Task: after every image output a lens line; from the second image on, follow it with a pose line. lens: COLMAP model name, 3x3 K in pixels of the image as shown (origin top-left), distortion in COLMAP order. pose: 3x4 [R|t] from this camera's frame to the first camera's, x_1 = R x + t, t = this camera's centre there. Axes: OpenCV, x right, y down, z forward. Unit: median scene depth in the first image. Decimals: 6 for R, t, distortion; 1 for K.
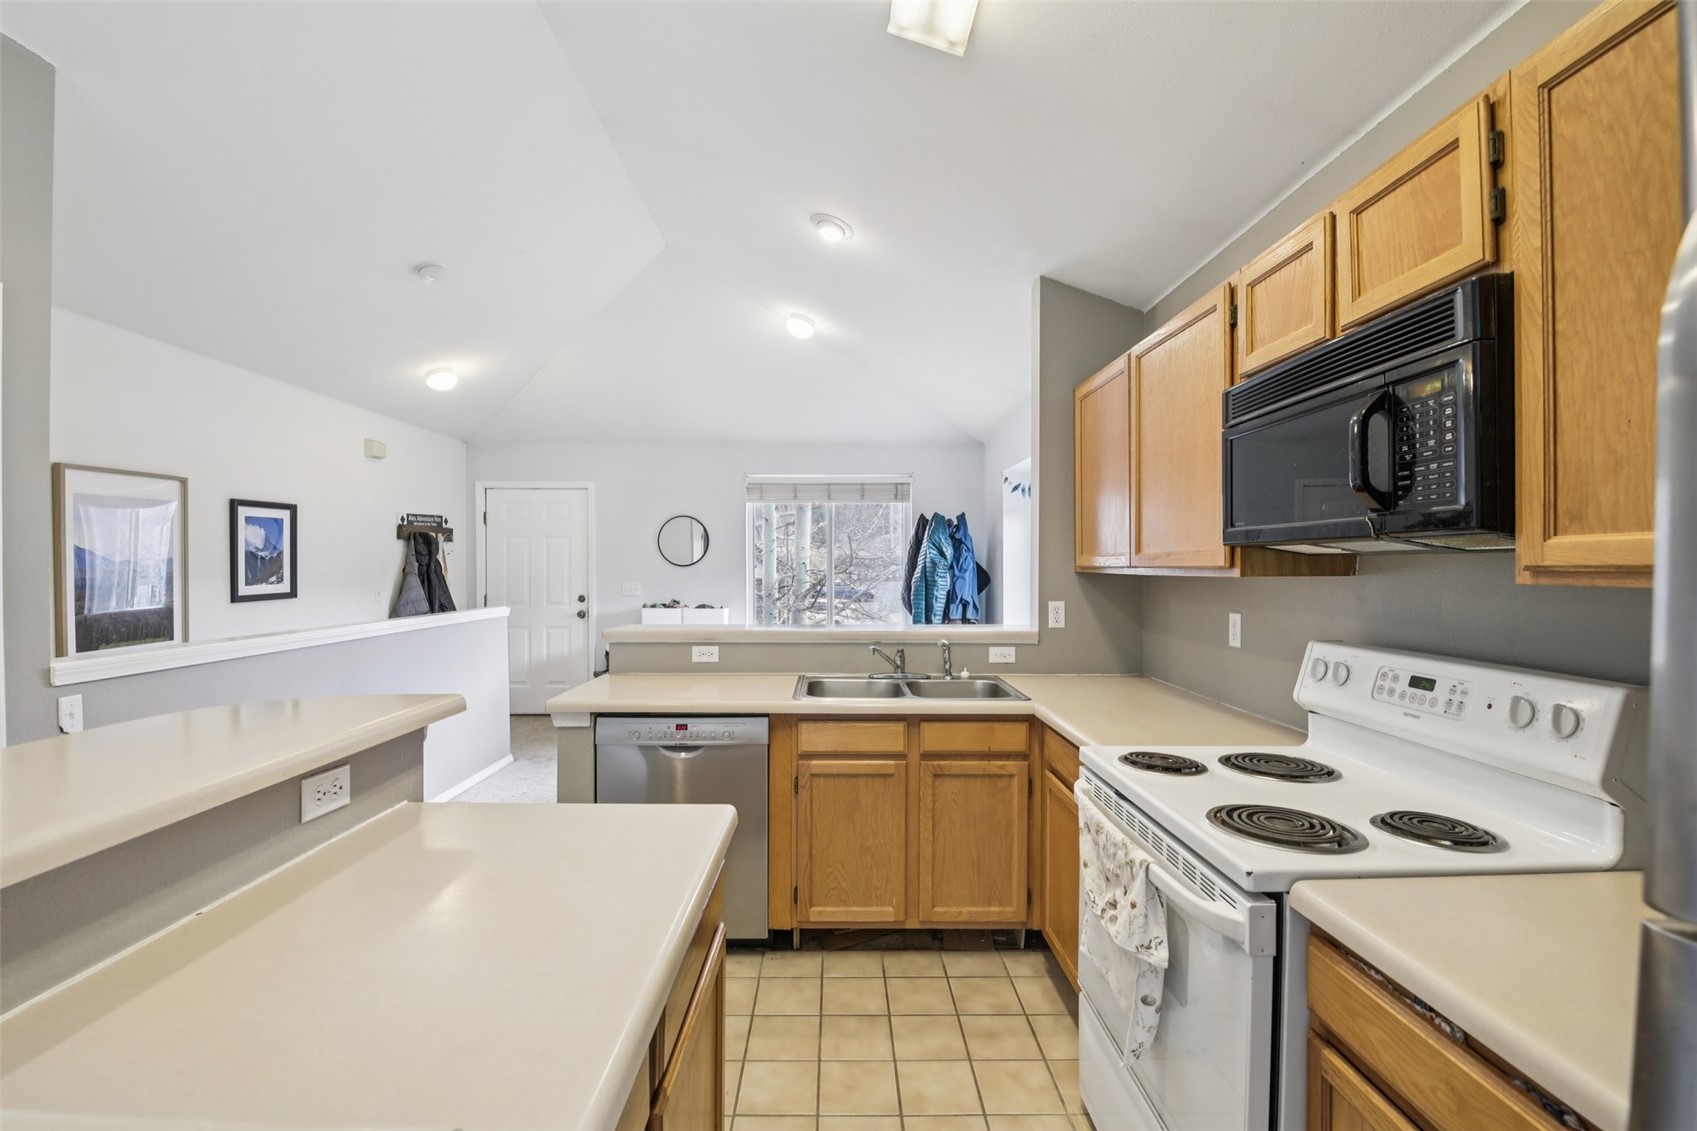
lens RADIAL K [[746.7, 0, 839.8], [0, 746.7, 567.7], [0, 0, 1]] dist [0.000045, -0.000501]
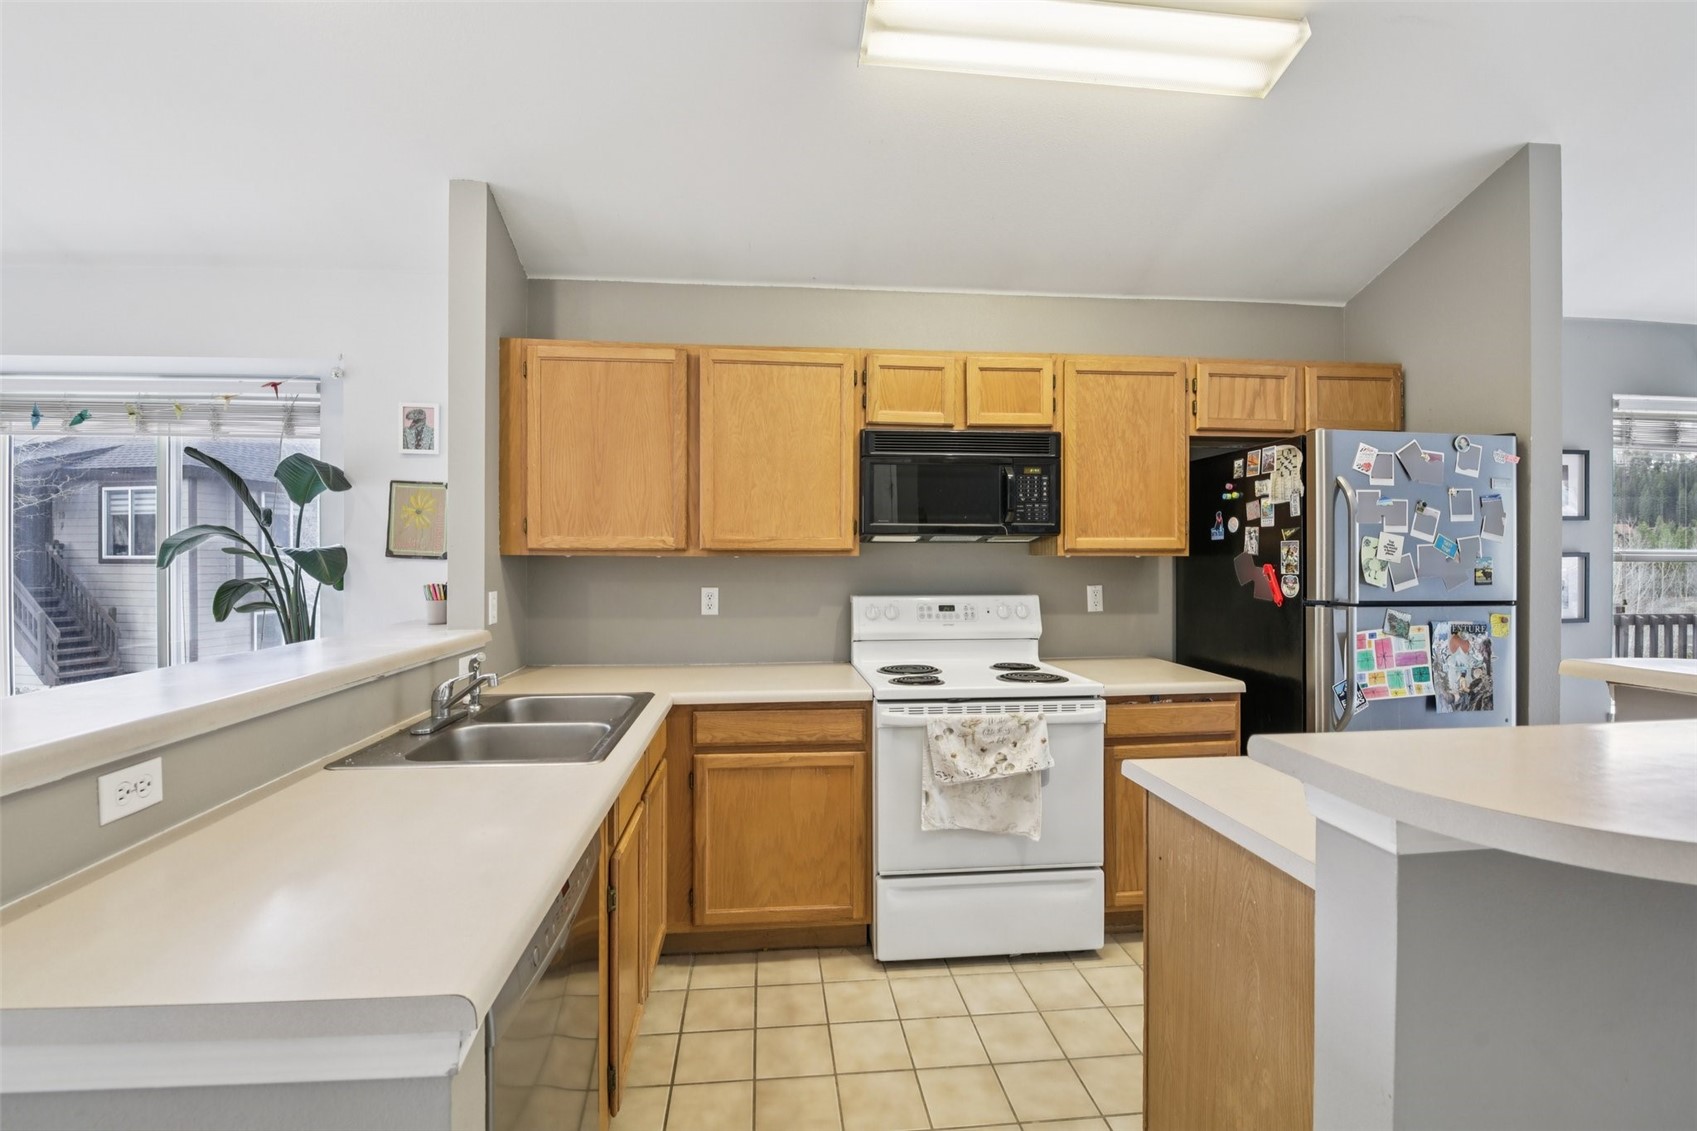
lens RADIAL K [[746.7, 0, 839.0], [0, 746.7, 554.4], [0, 0, 1]] dist [0.000045, -0.000501]
pose [[-0.090627, 0.002449, 0.995882, -1.108115], [0.003327, 0.999992, -0.002156, 0.014354], [-0.995879, 0.003117, -0.090634, 1.390545]]
